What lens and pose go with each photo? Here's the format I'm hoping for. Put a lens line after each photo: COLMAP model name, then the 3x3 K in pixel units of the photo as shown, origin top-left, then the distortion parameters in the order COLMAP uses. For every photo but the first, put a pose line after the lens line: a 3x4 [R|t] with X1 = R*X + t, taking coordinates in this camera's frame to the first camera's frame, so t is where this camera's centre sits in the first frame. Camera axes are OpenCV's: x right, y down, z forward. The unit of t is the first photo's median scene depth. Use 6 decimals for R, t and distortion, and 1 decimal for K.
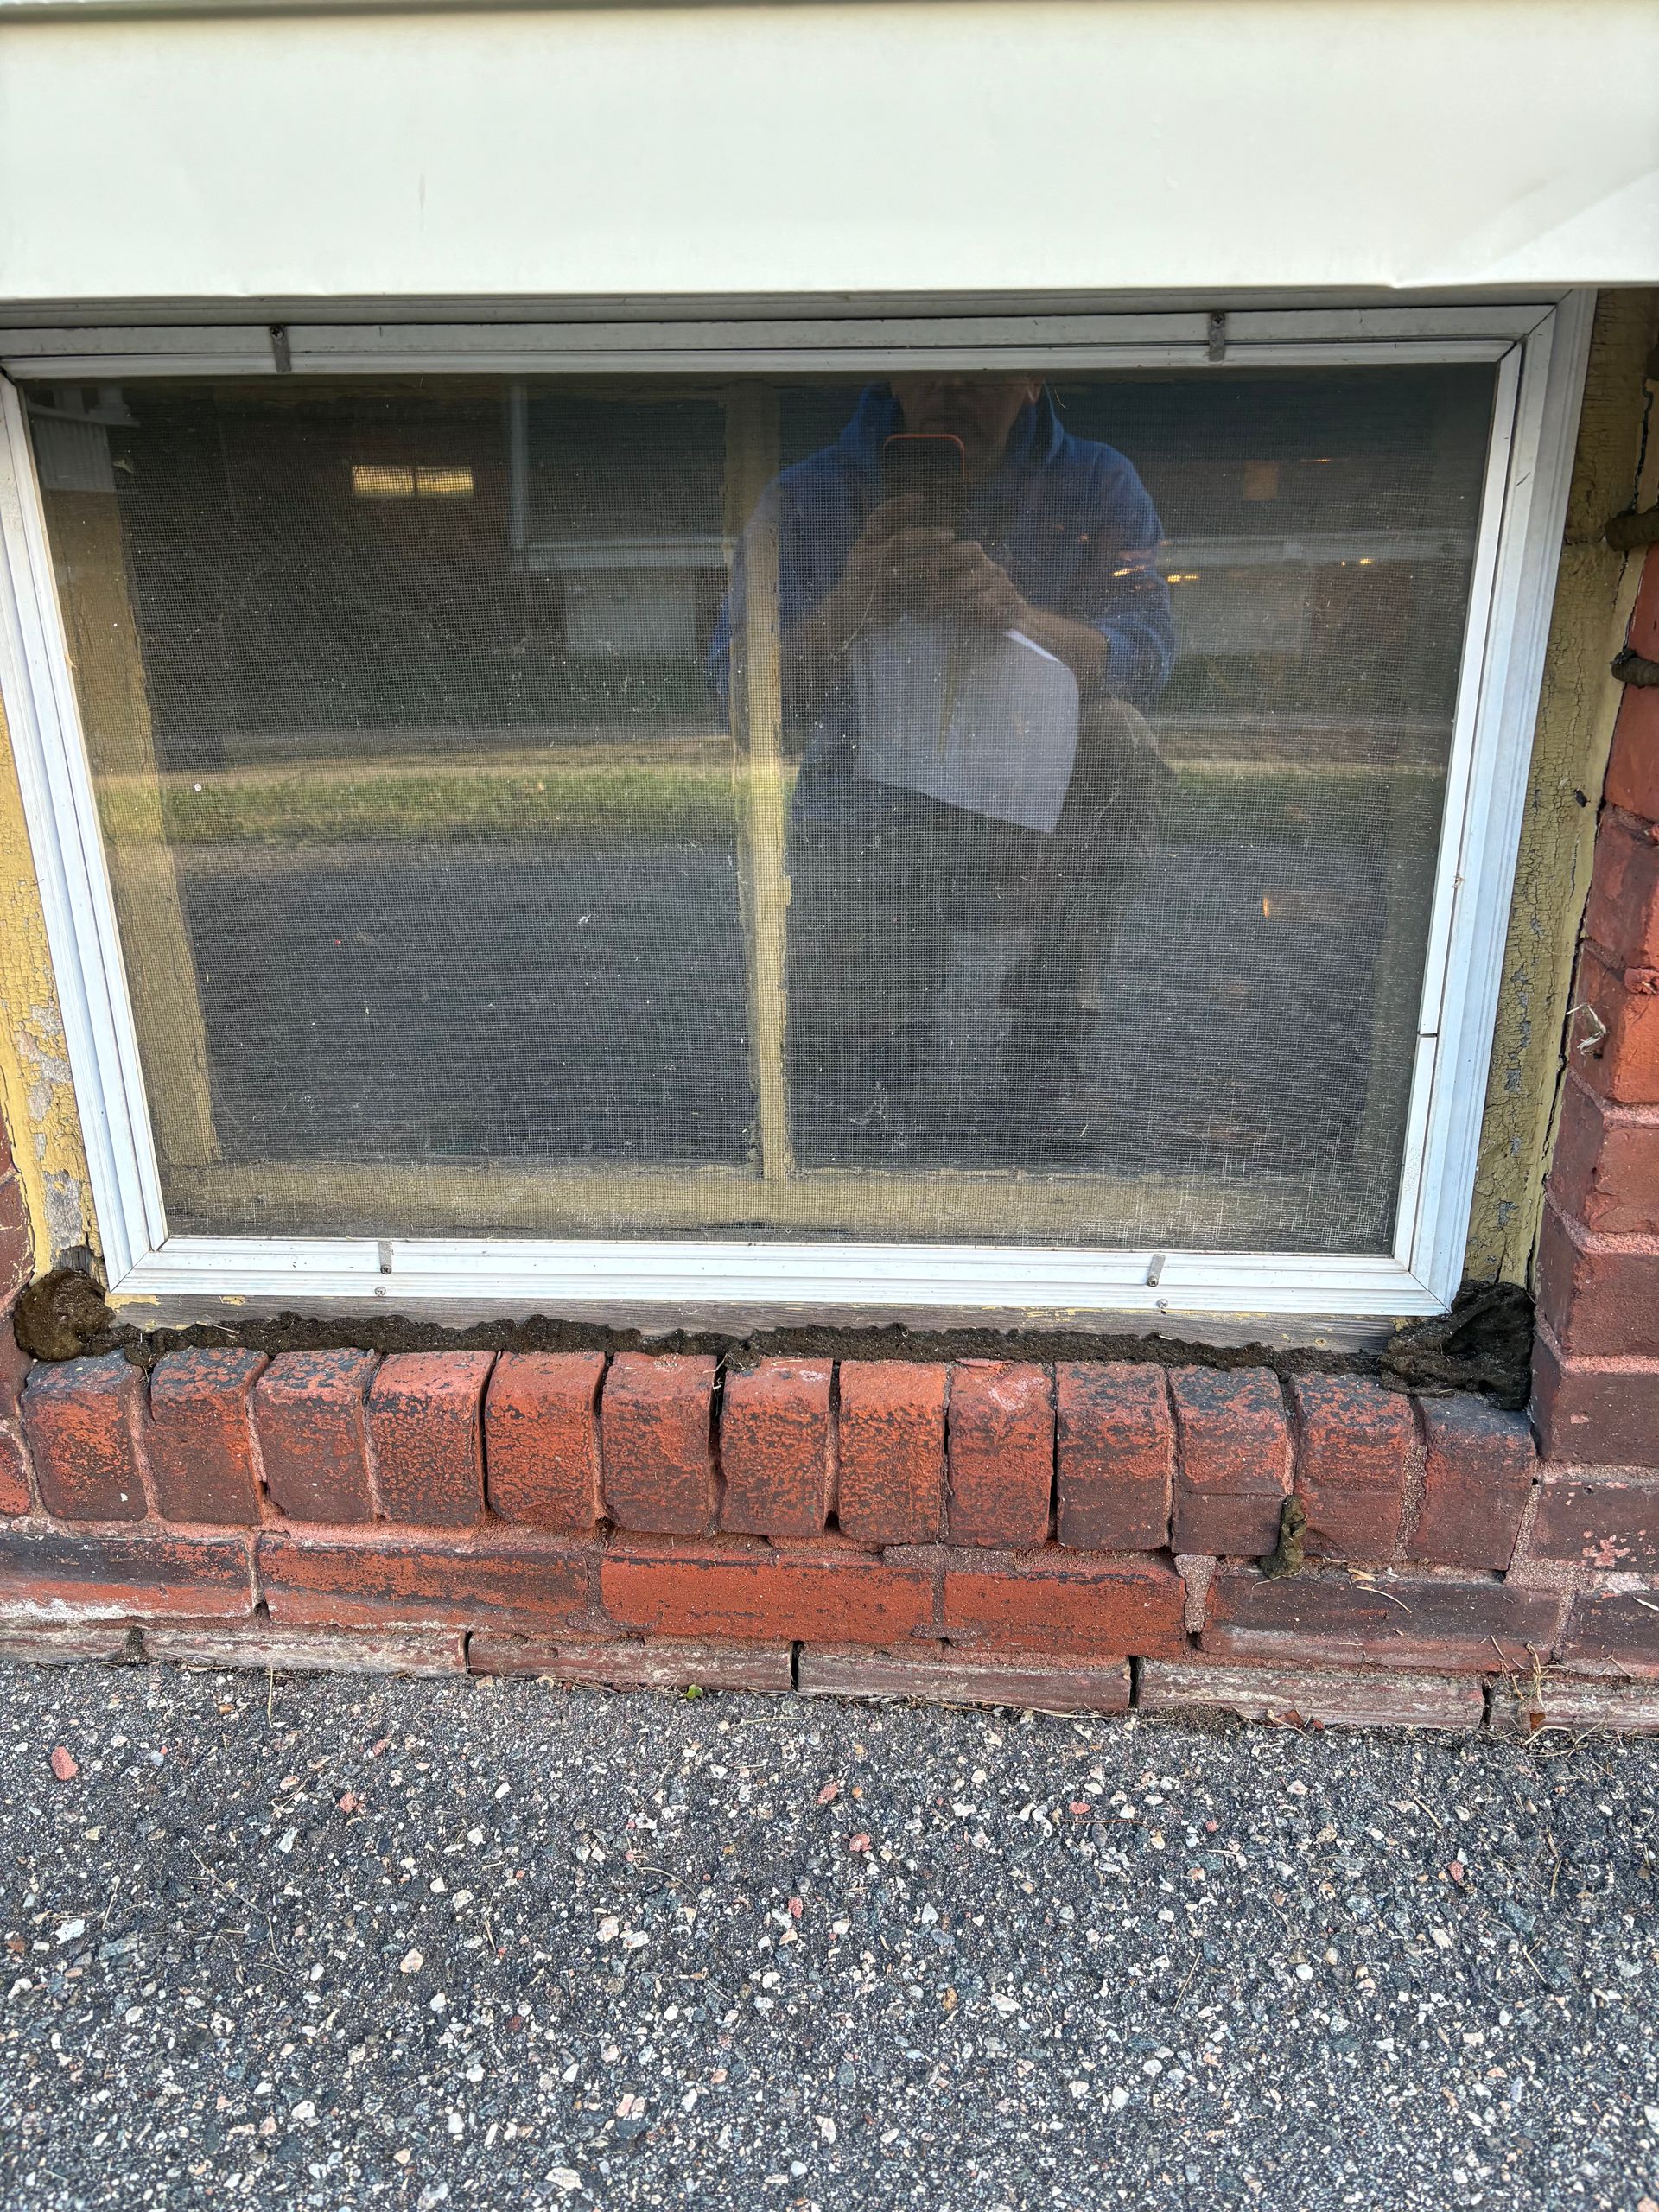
lens RADIAL K [[1669.9, 0, 841.9], [0, 1669.9, 1091.0], [0, 0, 1]] dist [0.005493, -0.015375]
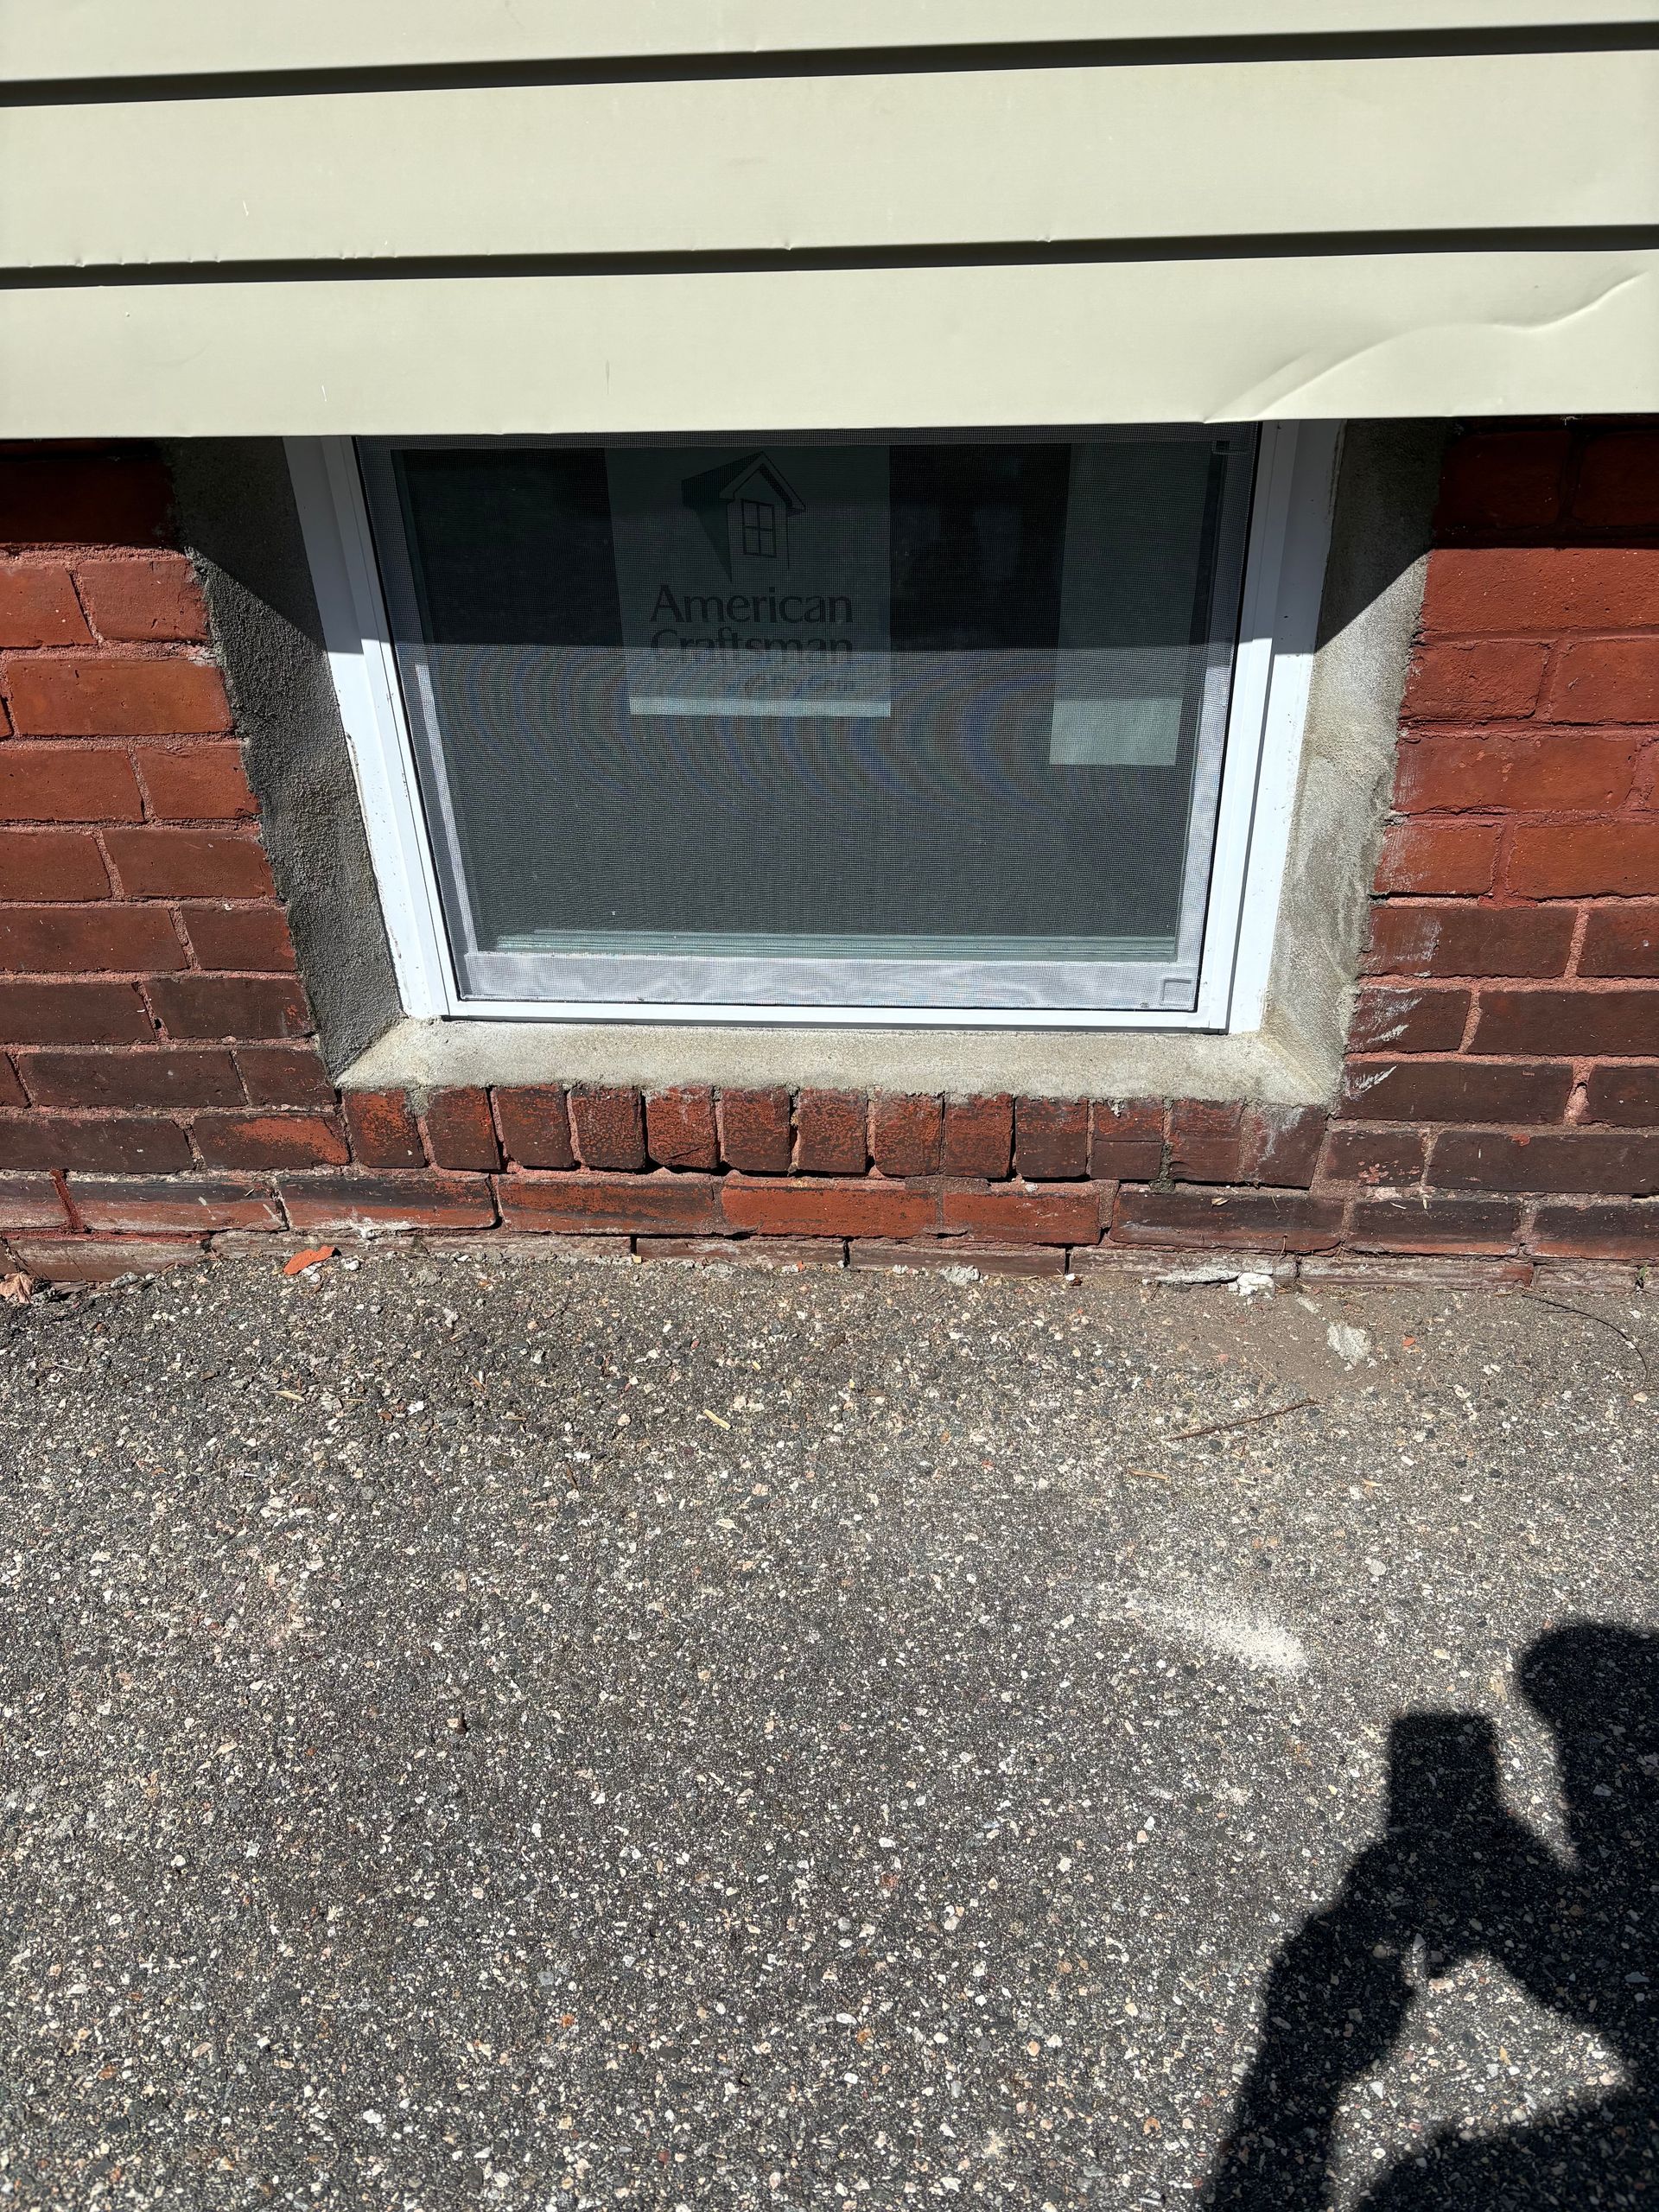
lens RADIAL K [[1669.9, 0, 834.1], [0, 1669.9, 1101.2], [0, 0, 1]] dist [0.005493, -0.015375]
pose [[0.999645, -0.014587, -0.022304, -0.004320], [0.019040, 0.976489, 0.214723, -0.136509], [0.018647, -0.215071, 0.976420, -0.524044]]
